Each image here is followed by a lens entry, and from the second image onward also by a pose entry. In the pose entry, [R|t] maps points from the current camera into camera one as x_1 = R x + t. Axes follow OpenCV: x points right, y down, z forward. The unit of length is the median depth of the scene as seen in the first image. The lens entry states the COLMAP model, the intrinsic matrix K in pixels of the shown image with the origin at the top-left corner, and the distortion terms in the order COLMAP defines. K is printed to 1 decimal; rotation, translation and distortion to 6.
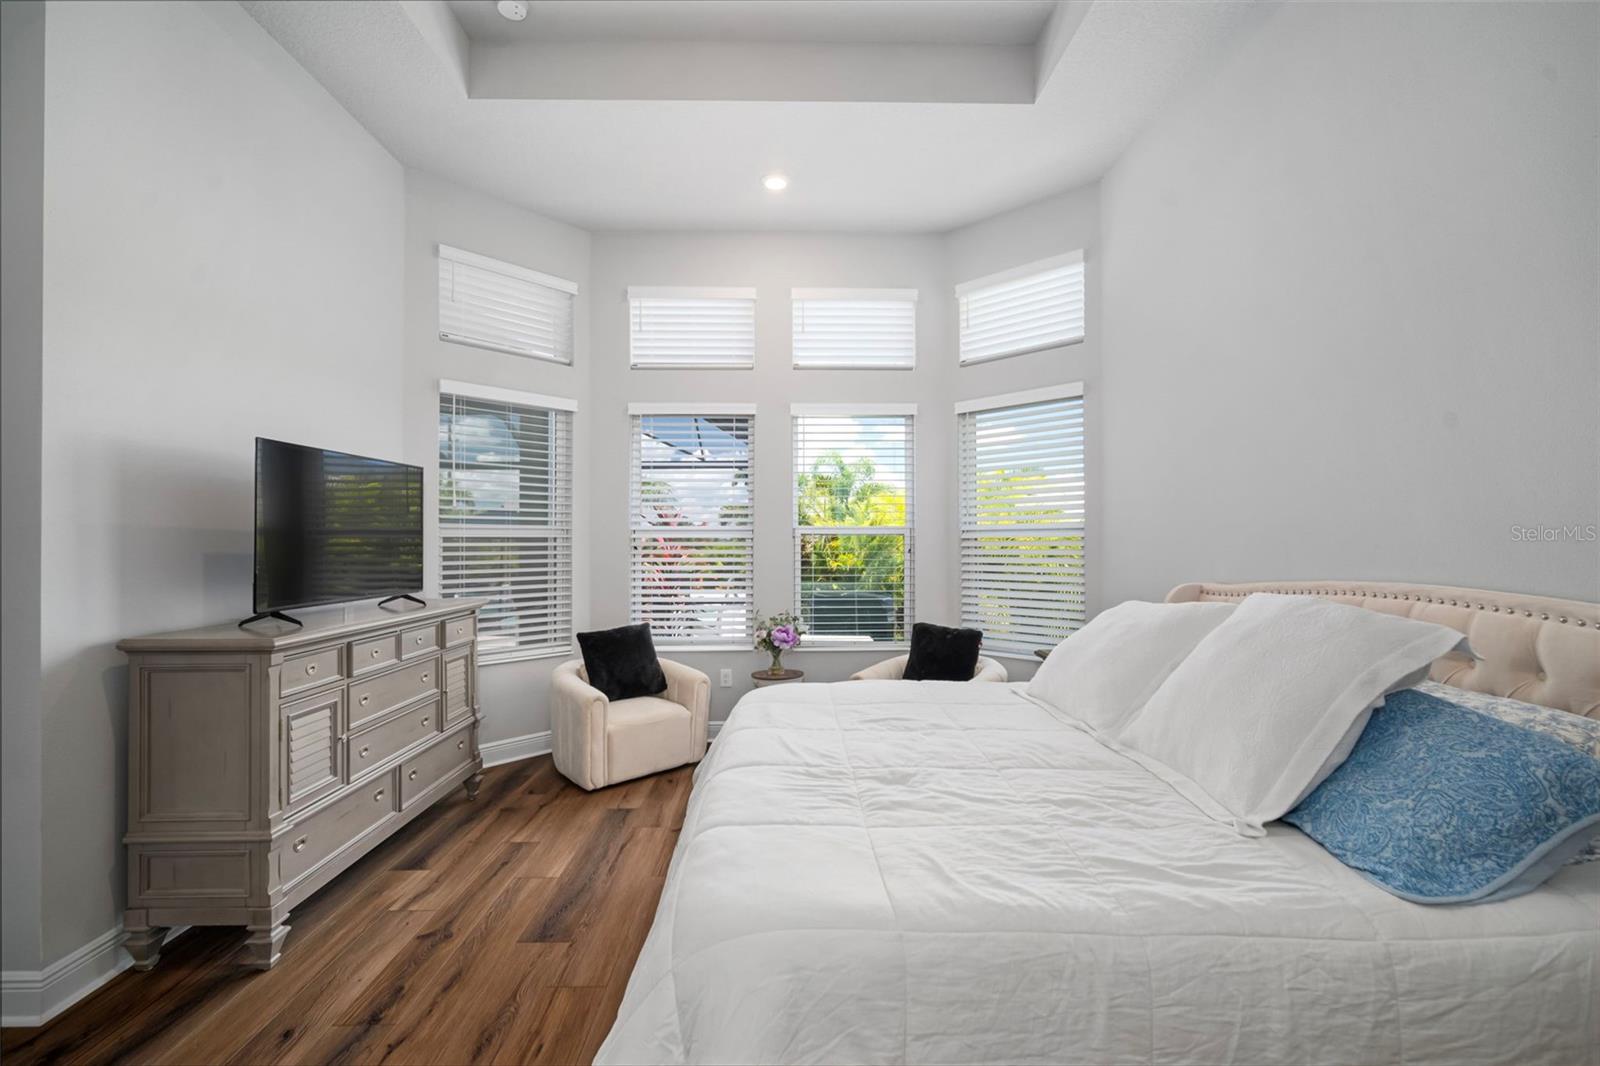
lens RADIAL K [[698.2, 0, 798.9], [0, 698.2, 538.1], [0, 0, 1]] dist [-0.011606, 0.003638]
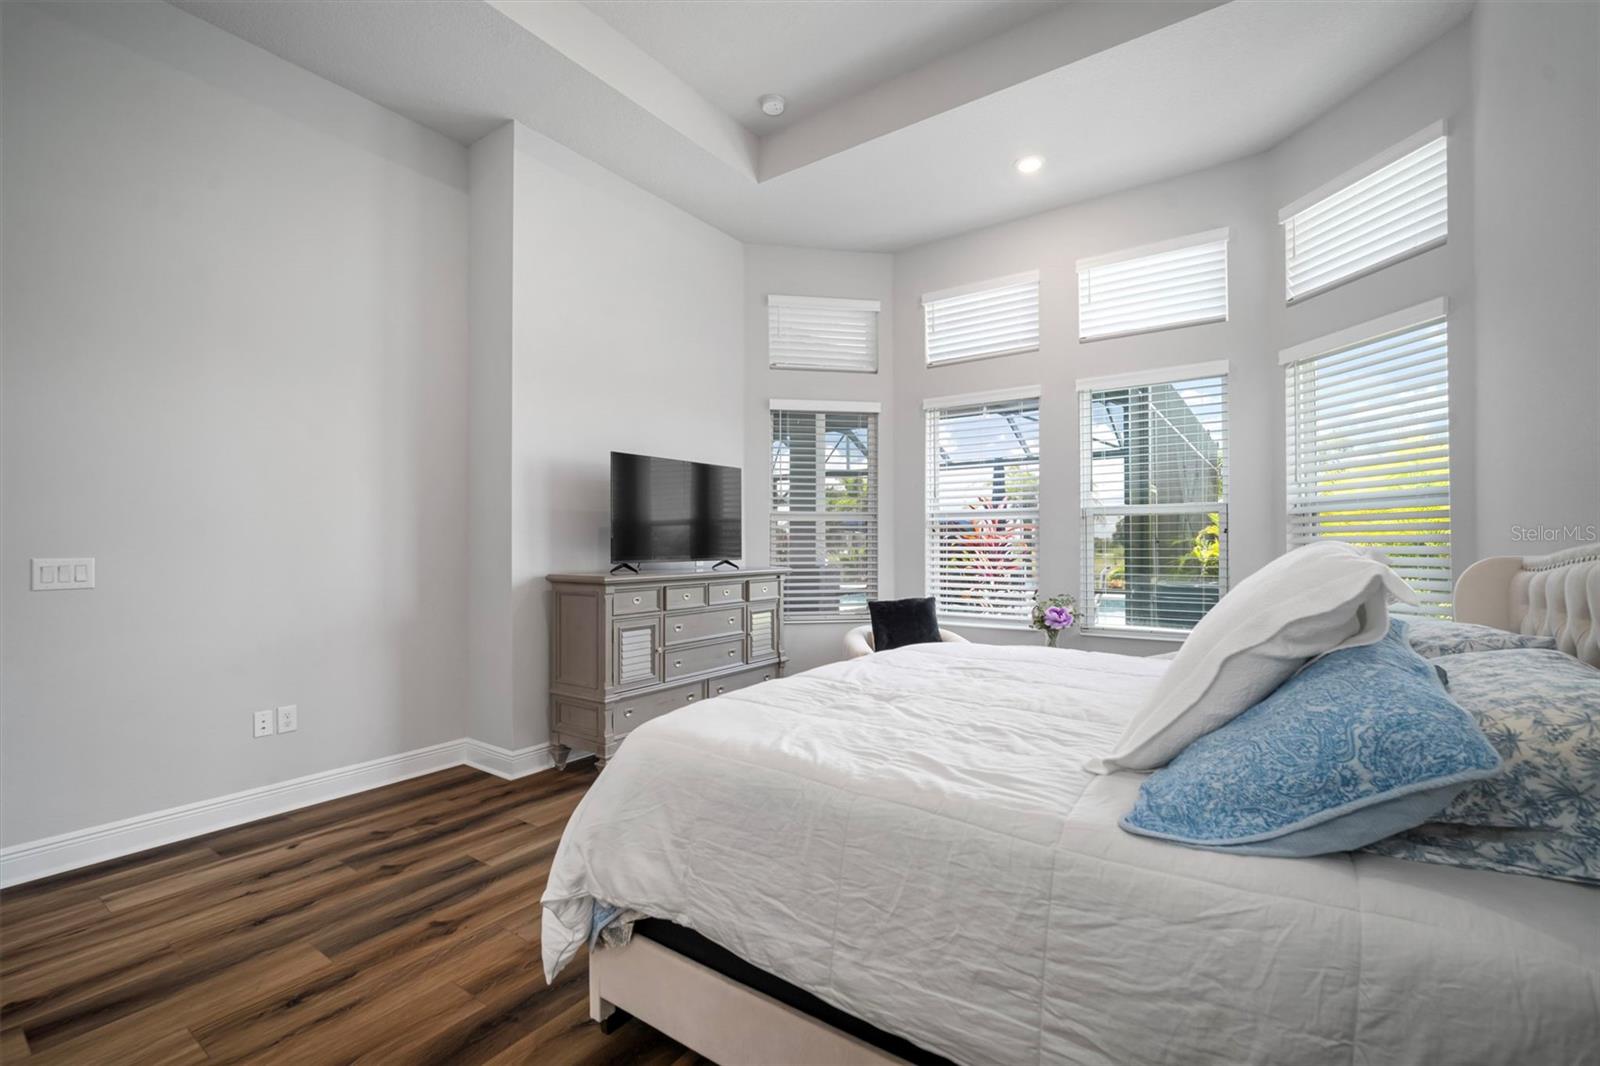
lens RADIAL K [[698.2, 0, 798.9], [0, 698.2, 540.4], [0, 0, 1]] dist [-0.011606, 0.003638]
pose [[0.802427, -0.002511, -0.596746, 0.385222], [0.003994, 0.999991, 0.001163, 0.042793], [0.596737, -0.003317, 0.802430, -0.013778]]
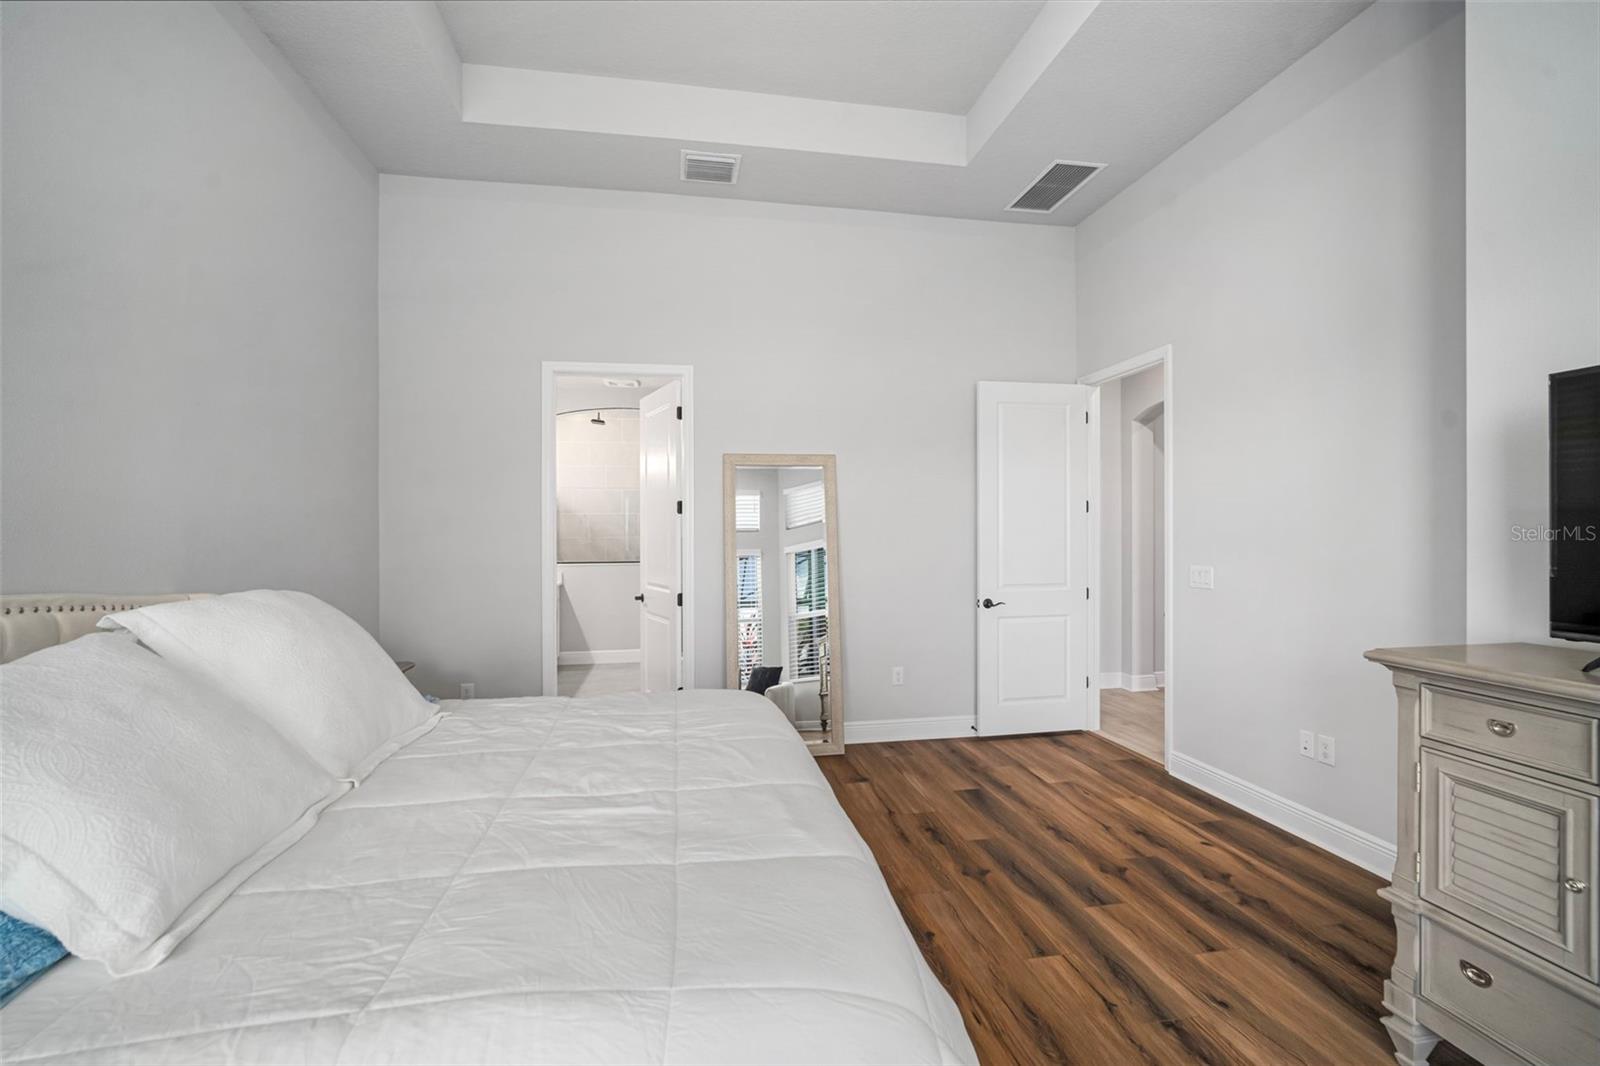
lens RADIAL K [[698.2, 0, 797.0], [0, 698.2, 533.8], [0, 0, 1]] dist [-0.011606, 0.003638]
pose [[-0.988003, 0.007126, -0.154268, 0.028838], [0.007379, 0.999972, -0.001063, 0.004381], [0.154256, -0.002189, -0.988028, 1.179185]]
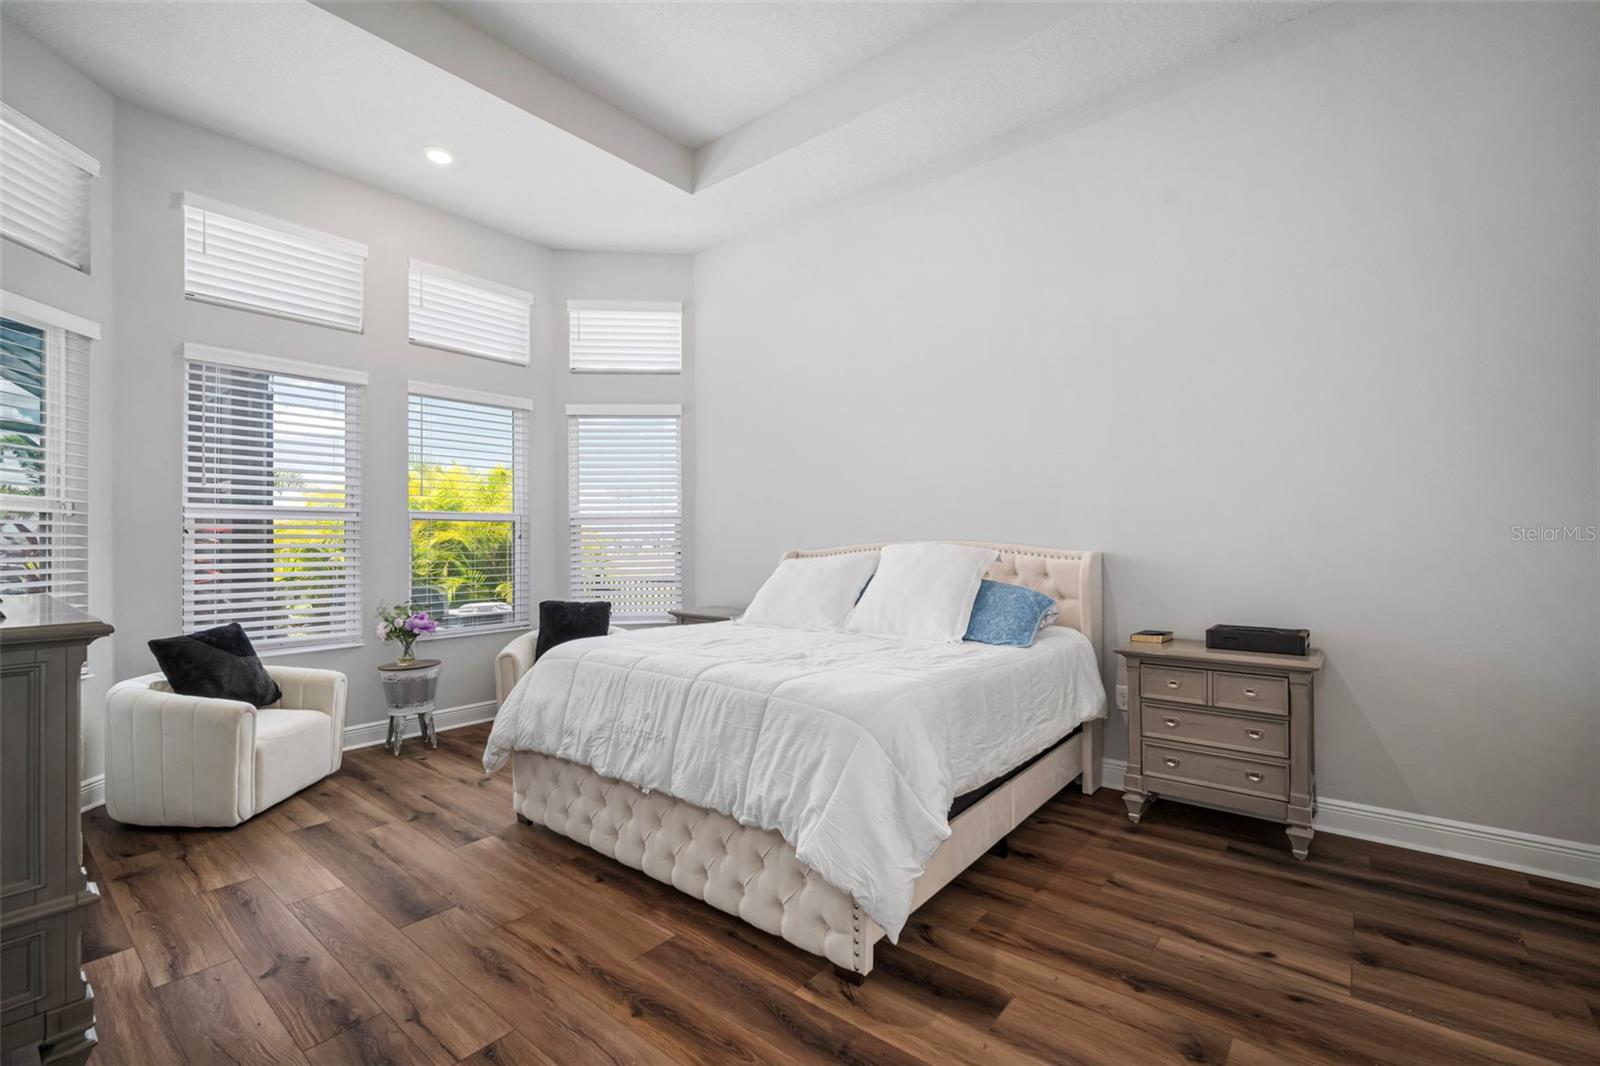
lens RADIAL K [[698.2, 0, 802.1], [0, 698.2, 540.9], [0, 0, 1]] dist [-0.011606, 0.003638]
pose [[0.646365, -0.000238, 0.763028, -0.578494], [0.003189, 0.999992, -0.002390, 0.044834], [-0.763022, 0.003978, 0.646361, -0.021396]]
